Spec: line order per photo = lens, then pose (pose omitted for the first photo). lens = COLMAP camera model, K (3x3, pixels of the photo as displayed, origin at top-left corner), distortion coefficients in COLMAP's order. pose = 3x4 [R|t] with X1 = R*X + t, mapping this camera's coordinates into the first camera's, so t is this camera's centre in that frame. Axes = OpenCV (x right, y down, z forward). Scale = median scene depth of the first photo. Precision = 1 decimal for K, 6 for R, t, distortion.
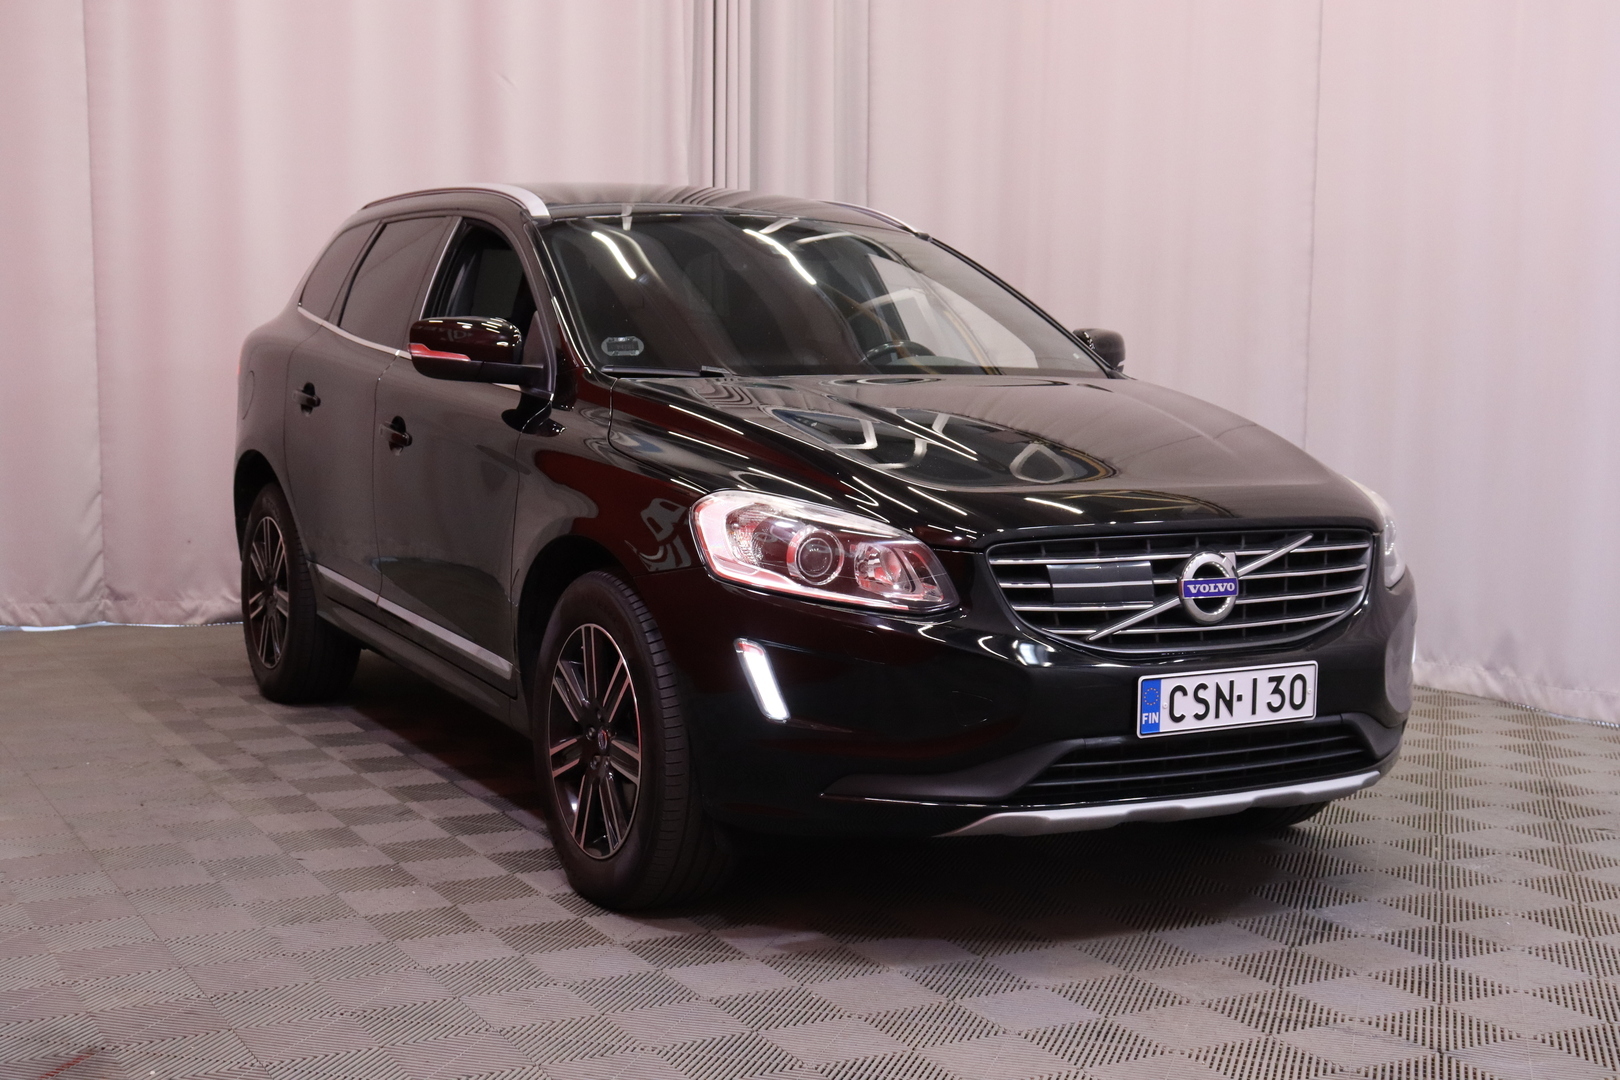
lens RADIAL K [[2118.9, 0, 810.0], [0, 2118.9, 540.0], [0, 0, 1]] dist [0.034366, 0.043833]
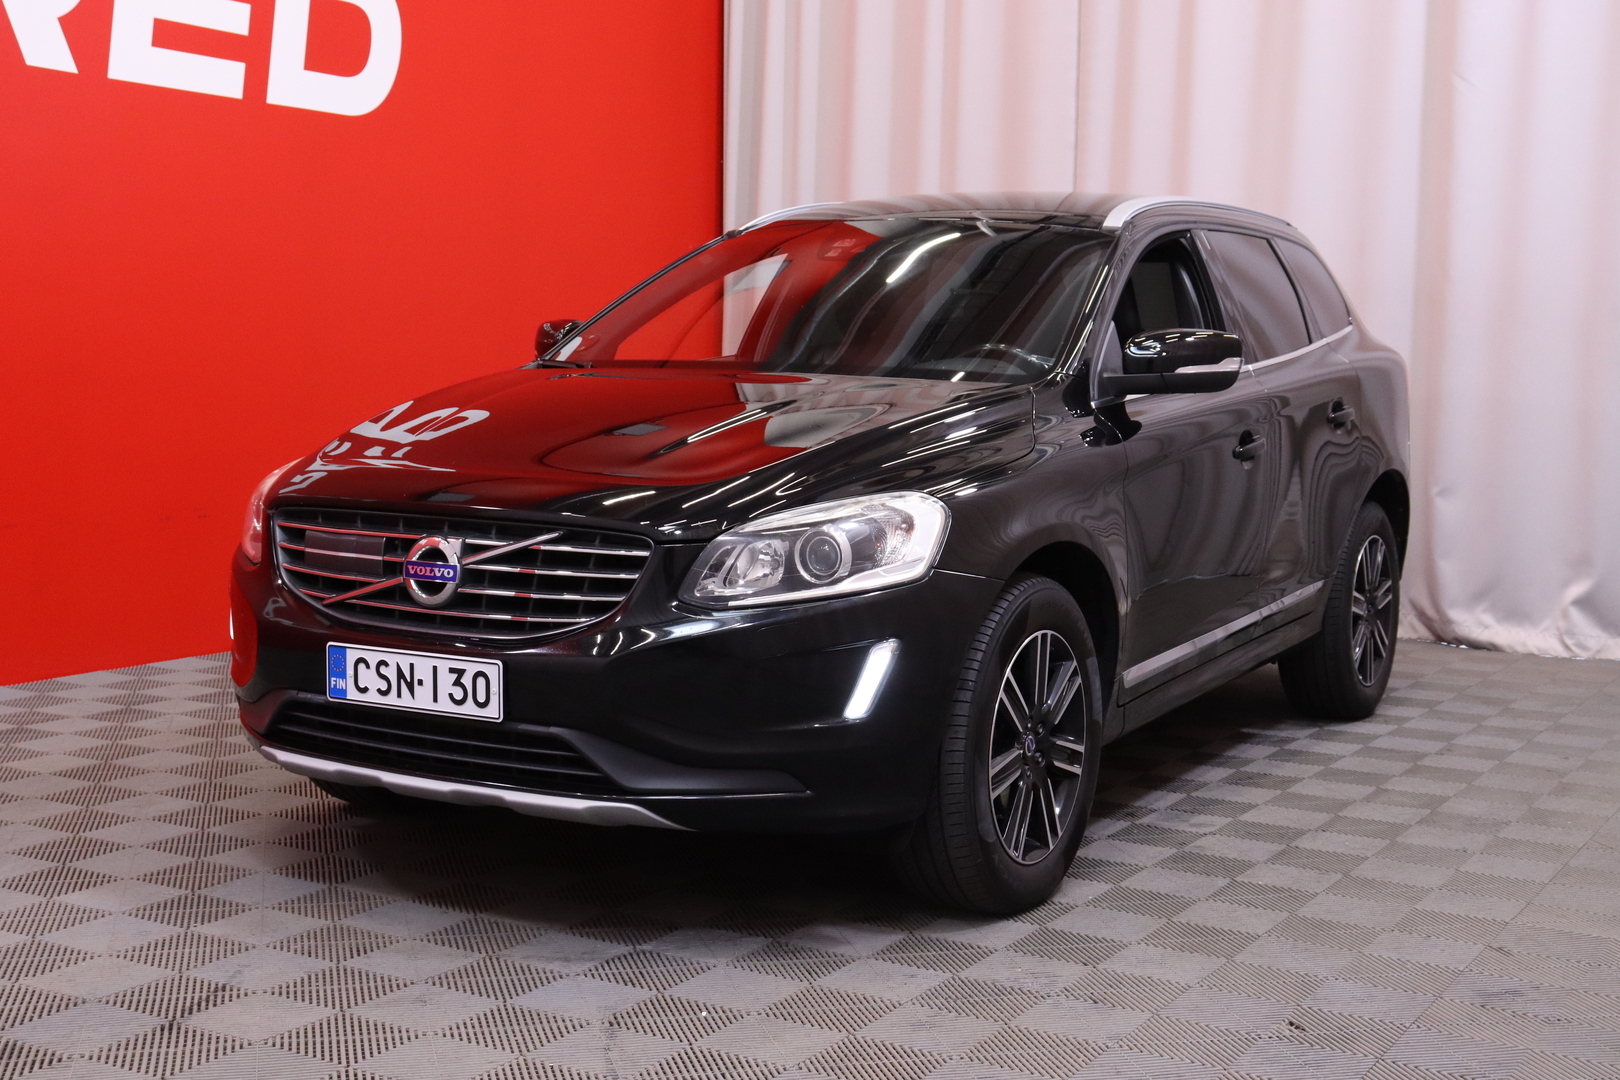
lens RADIAL K [[2065.1, 0, 810.0], [0, 2065.1, 540.0], [0, 0, 1]] dist [0.005391, 0.017366]
pose [[0.513077, 0.079218, -0.854679, 1.123623], [-0.095673, 0.994805, 0.034773, -0.043719], [0.852994, 0.063928, 0.517991, 0.648541]]
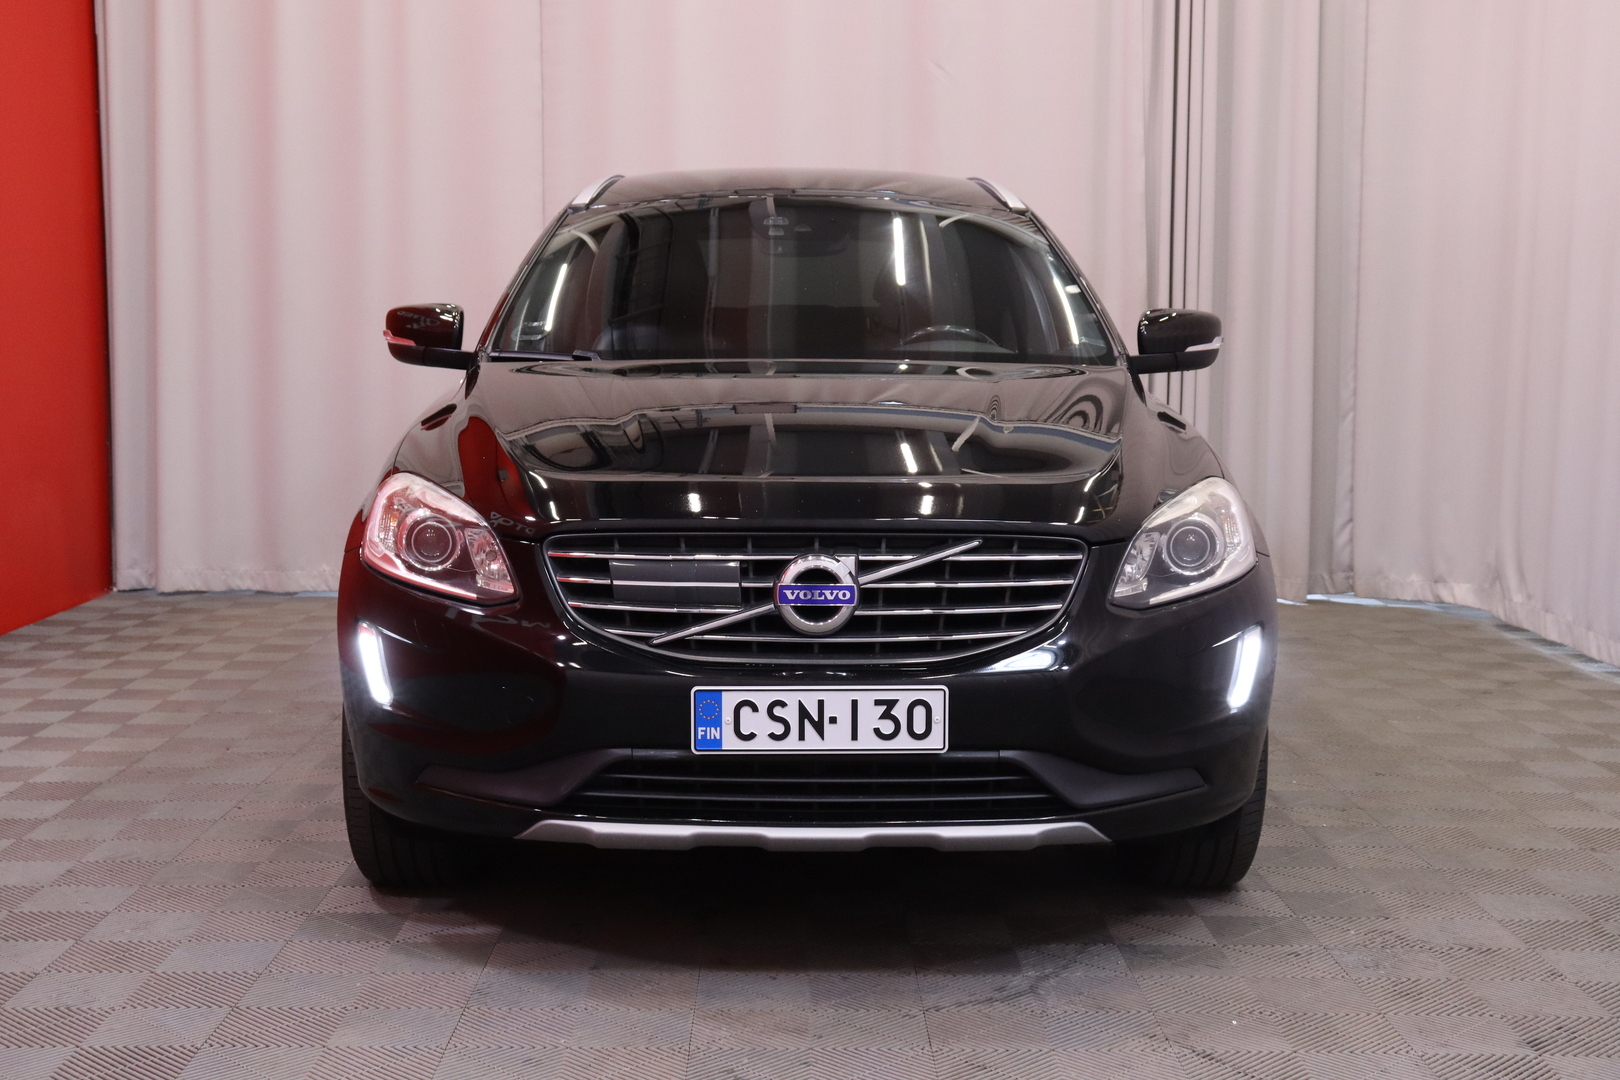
lens RADIAL K [[2118.9, 0, 810.0], [0, 2118.9, 540.0], [0, 0, 1]] dist [0.034366, 0.043833]
pose [[0.883617, 0.039958, -0.466503, 0.604981], [-0.039740, 0.999157, 0.010309, -0.009649], [0.466521, 0.009429, 0.884460, 0.210294]]
